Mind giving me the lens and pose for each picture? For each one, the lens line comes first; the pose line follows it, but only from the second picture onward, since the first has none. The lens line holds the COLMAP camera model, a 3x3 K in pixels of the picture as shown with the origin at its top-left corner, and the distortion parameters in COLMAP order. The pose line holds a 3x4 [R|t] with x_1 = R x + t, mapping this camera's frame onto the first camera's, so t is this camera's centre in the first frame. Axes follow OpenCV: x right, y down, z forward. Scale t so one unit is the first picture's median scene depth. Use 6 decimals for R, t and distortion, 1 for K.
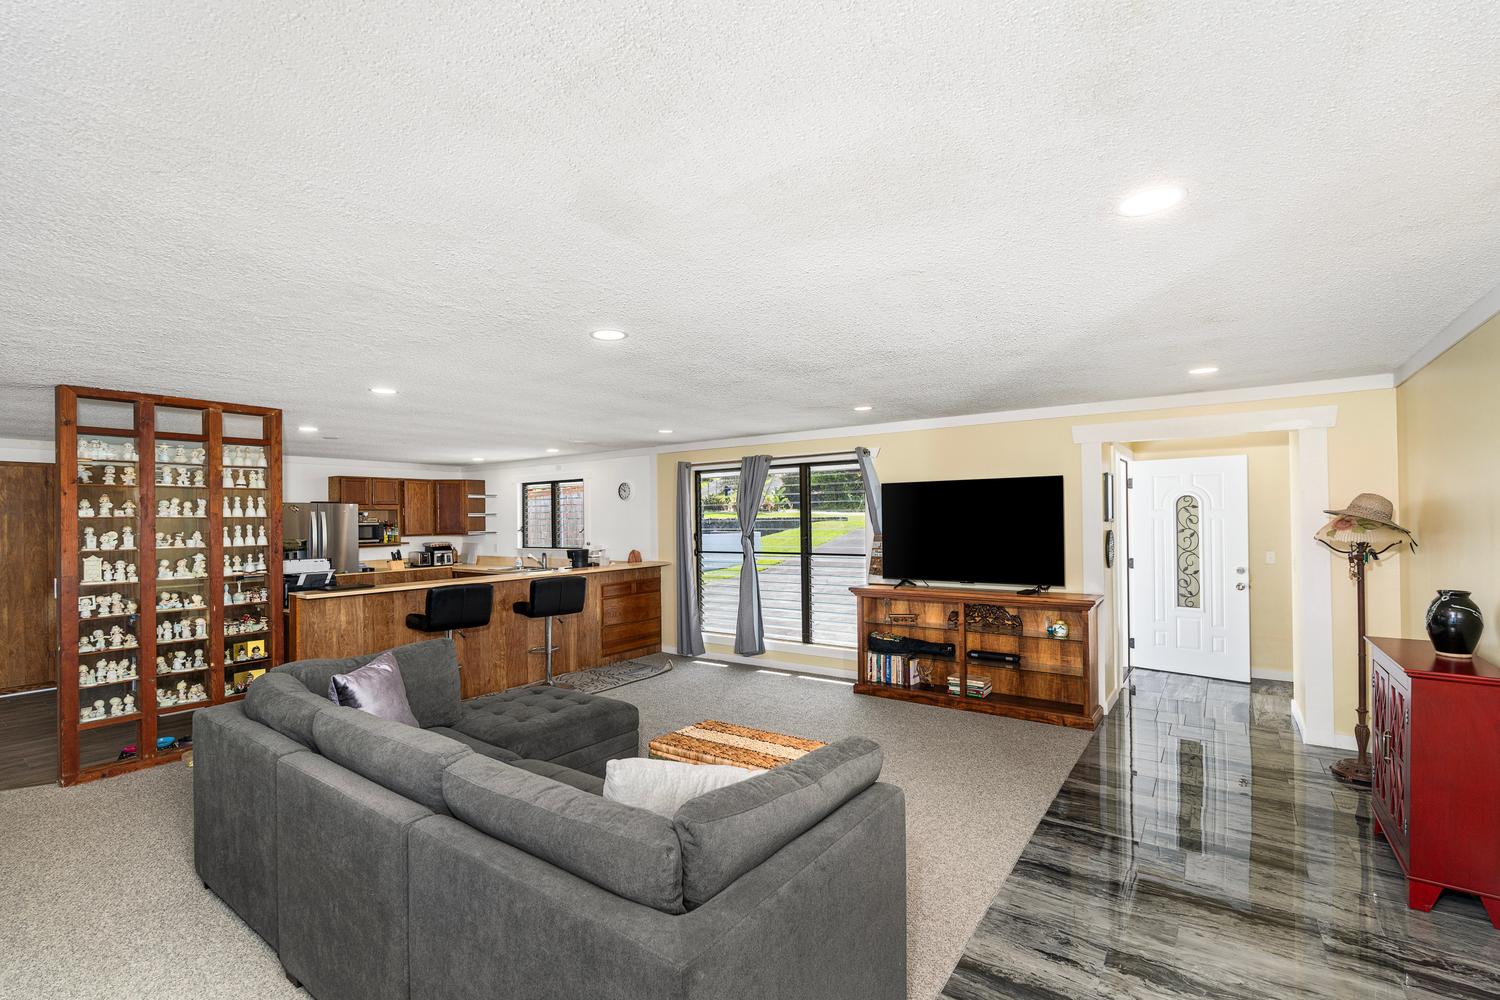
lens RADIAL K [[663.3, 0, 743.6], [0, 663.3, 521.5], [0, 0, 1]] dist [-0.003632, -0.000032]
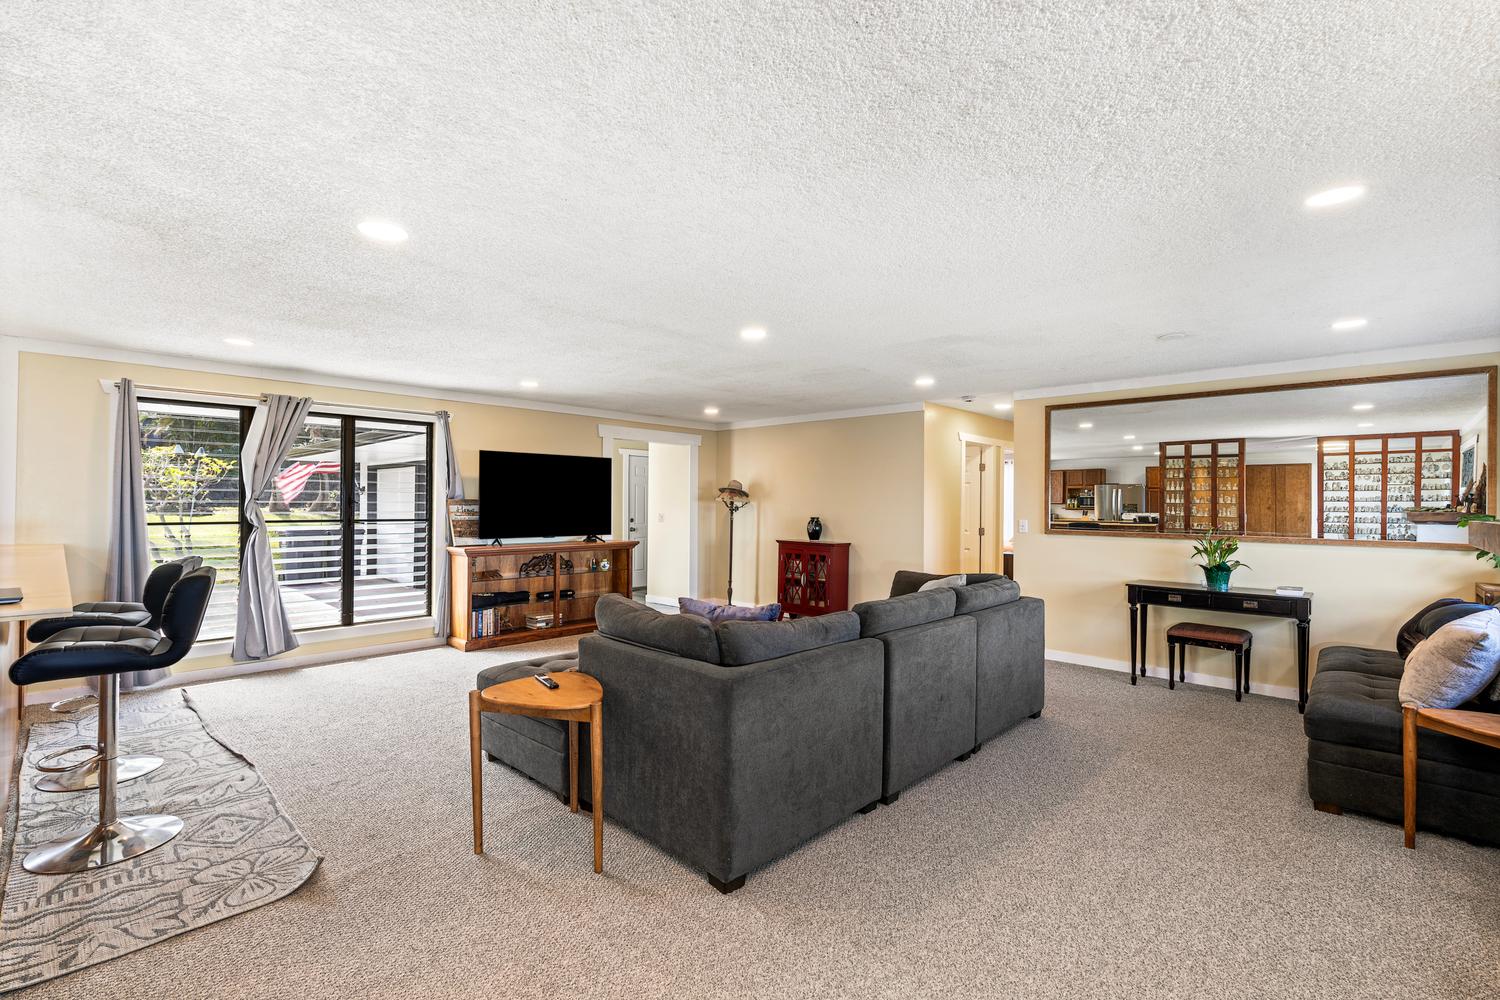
lens RADIAL K [[663.3, 0, 746.7], [0, 663.3, 499.0], [0, 0, 1]] dist [-0.003632, -0.000032]
pose [[0.131820, 0.020673, 0.991058, -1.055965], [-0.002952, 0.999786, -0.020463, 0.055767], [-0.991269, -0.000229, 0.131853, 0.570962]]
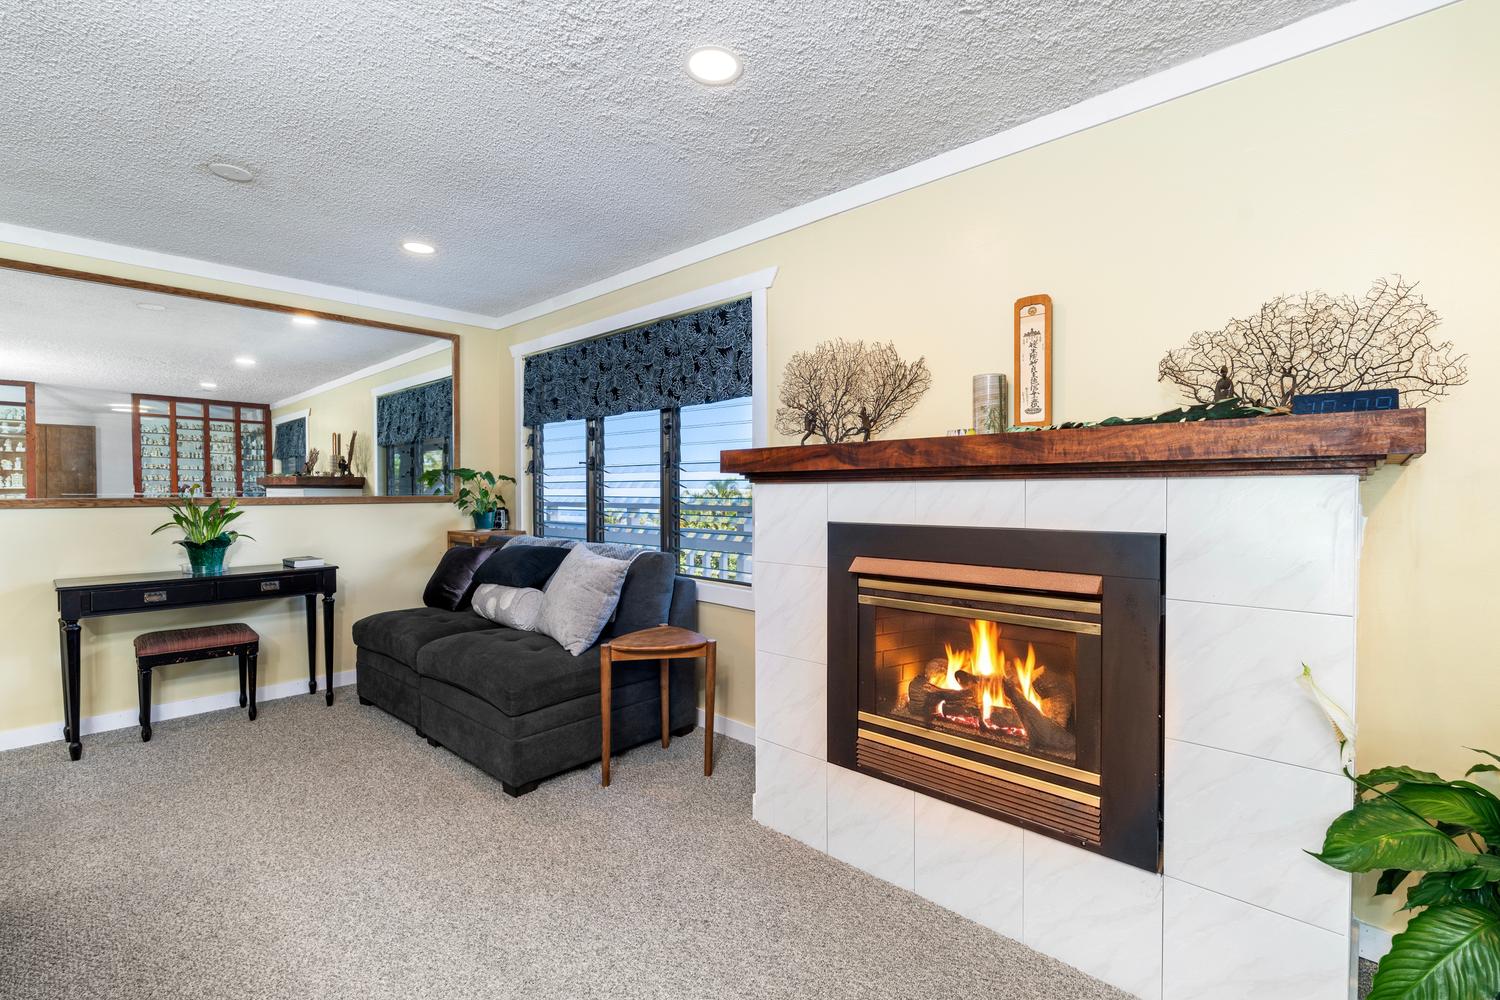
lens RADIAL K [[663.3, 0, 745.9], [0, 663.3, 496.5], [0, 0, 1]] dist [-0.003632, -0.000032]
pose [[-0.992709, 0.014425, 0.119667, -0.568799], [0.016287, 0.999761, 0.014596, 0.089807], [-0.119427, 0.016438, -0.992707, 0.631086]]
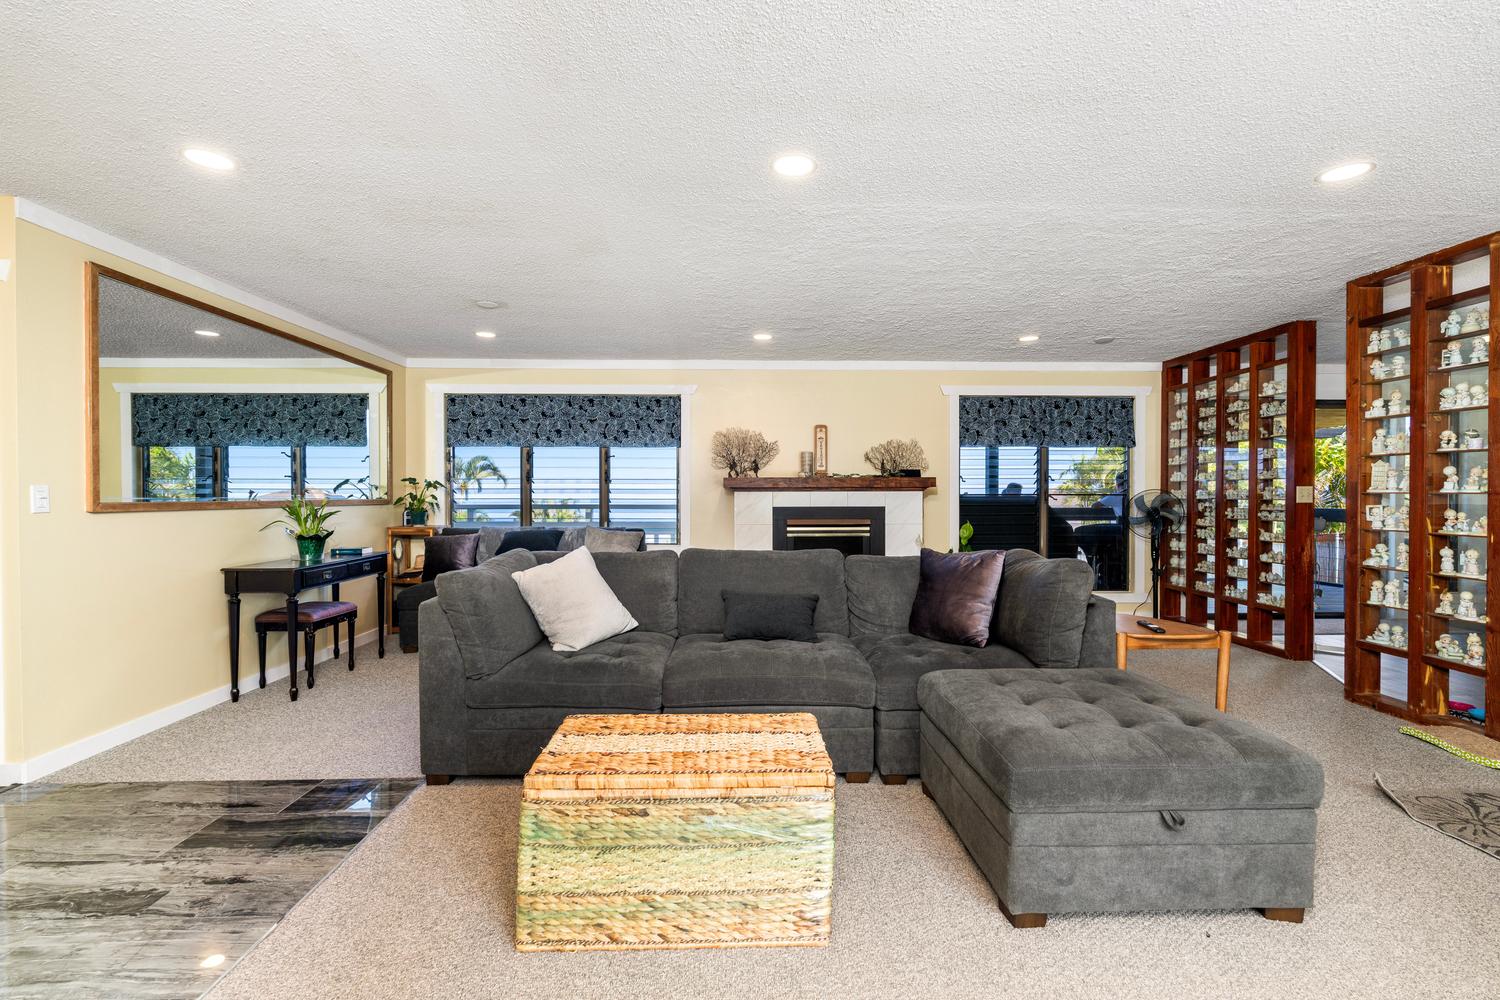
lens RADIAL K [[663.3, 0, 745.6], [0, 663.3, 496.2], [0, 0, 1]] dist [-0.003632, -0.000032]
pose [[-0.793075, 0.016166, -0.608910, 0.240952], [0.006915, 0.999822, 0.017537, 0.073346], [0.609085, 0.009698, -0.793046, 1.109687]]
